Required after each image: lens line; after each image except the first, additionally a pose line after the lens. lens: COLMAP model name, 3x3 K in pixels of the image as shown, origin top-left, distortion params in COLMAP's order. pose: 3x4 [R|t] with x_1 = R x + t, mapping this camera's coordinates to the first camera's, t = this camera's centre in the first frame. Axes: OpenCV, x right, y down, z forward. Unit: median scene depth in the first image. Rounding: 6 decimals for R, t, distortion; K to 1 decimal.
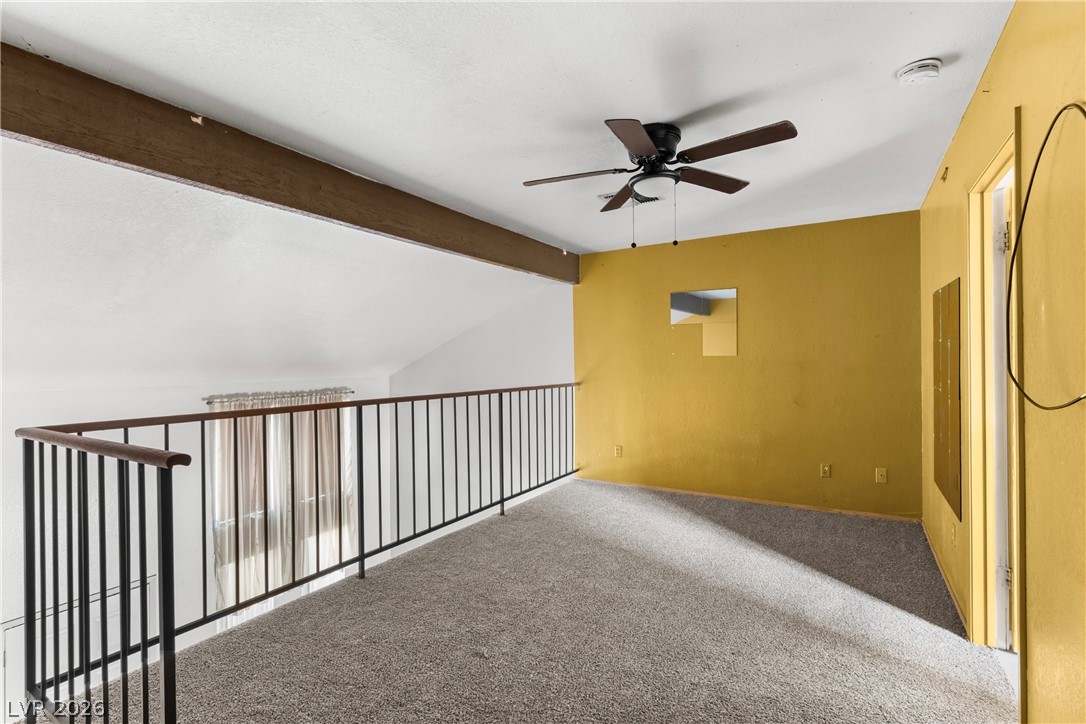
lens RADIAL K [[513.5, 0, 544.5], [0, 513.5, 361.9], [0, 0, 1]] dist [0.005407, 0.000056]
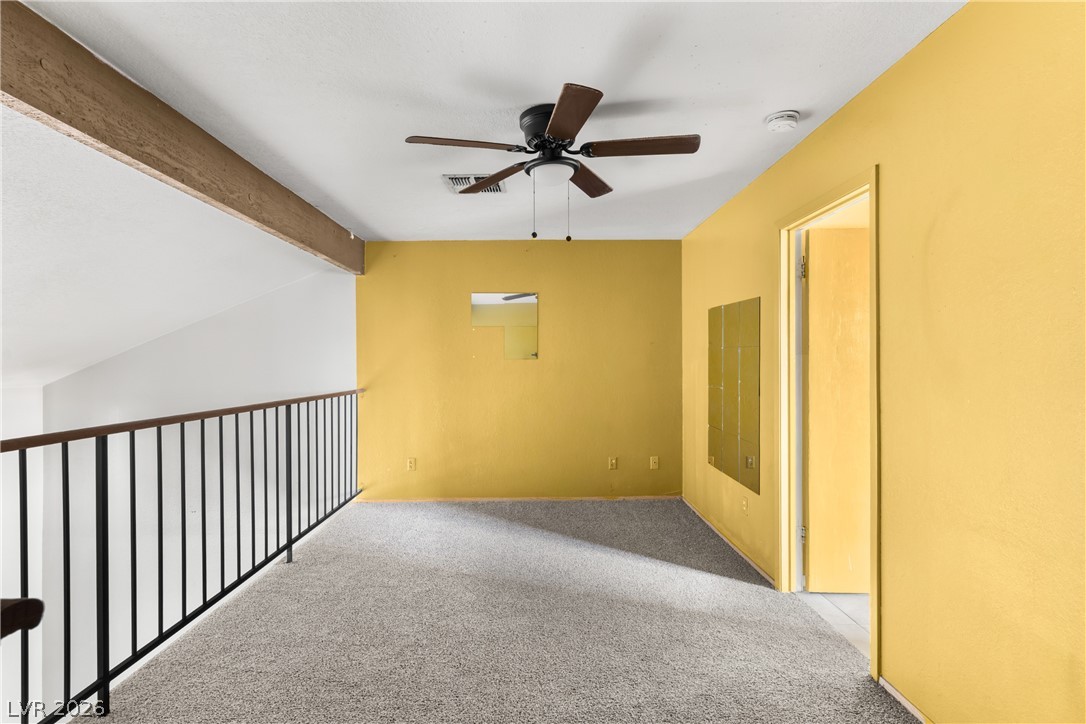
lens RADIAL K [[513.5, 0, 542.6], [0, 513.5, 362.3], [0, 0, 1]] dist [0.005407, 0.000056]
pose [[0.848754, 0.004733, 0.528767, -0.184193], [-0.001544, 0.999978, -0.006471, 0.000611], [-0.528786, 0.004676, 0.848742, 0.148421]]
